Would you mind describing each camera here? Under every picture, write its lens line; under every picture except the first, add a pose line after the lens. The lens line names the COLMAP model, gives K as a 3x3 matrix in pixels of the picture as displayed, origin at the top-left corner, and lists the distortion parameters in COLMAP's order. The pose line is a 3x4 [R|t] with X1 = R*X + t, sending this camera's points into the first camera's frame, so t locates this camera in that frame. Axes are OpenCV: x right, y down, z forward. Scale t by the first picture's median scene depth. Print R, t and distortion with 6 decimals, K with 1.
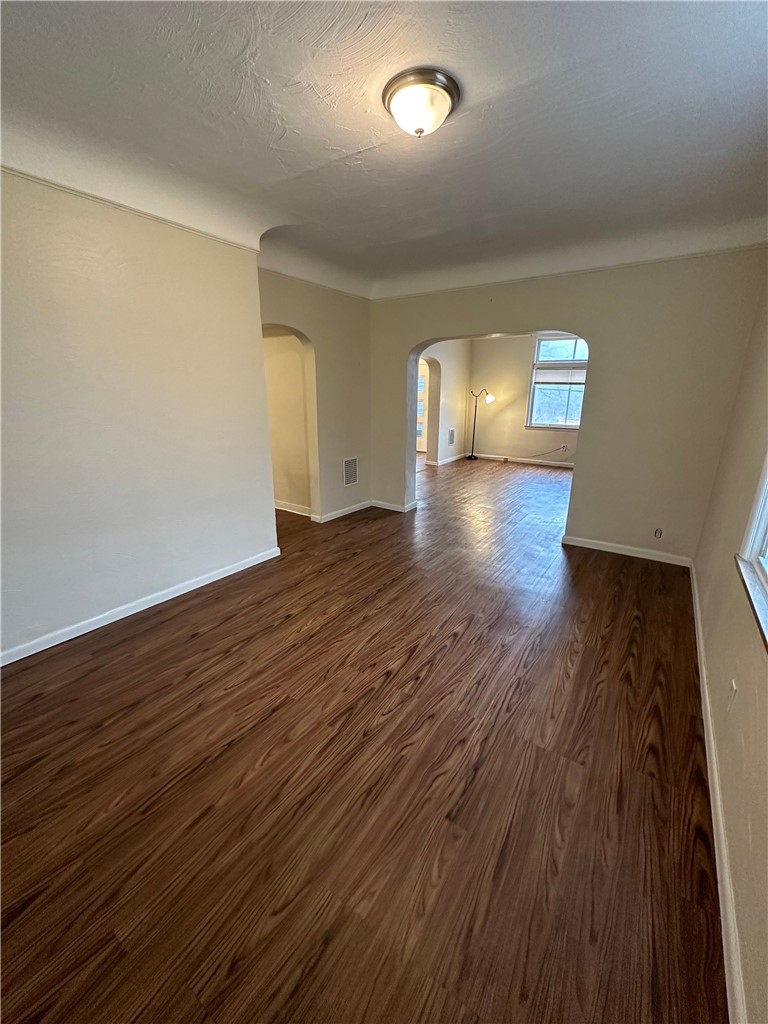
lens RADIAL K [[410.4, 0, 385.4], [0, 410.4, 509.1], [0, 0, 1]] dist [-0.002364, 0.000173]
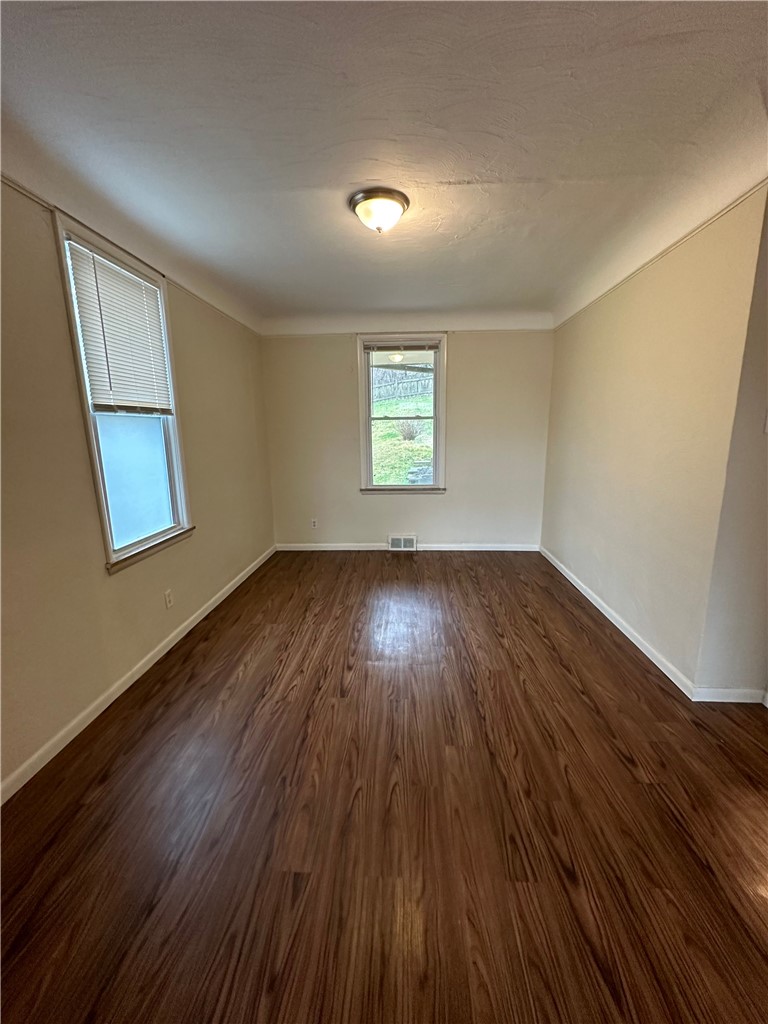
lens RADIAL K [[410.4, 0, 378.8], [0, 410.4, 507.8], [0, 0, 1]] dist [-0.002364, 0.000173]
pose [[-0.862719, 0.099088, -0.495881, 0.614867], [-0.134693, 0.900162, 0.414206, -0.501473], [0.487416, 0.424135, -0.763240, 1.780992]]
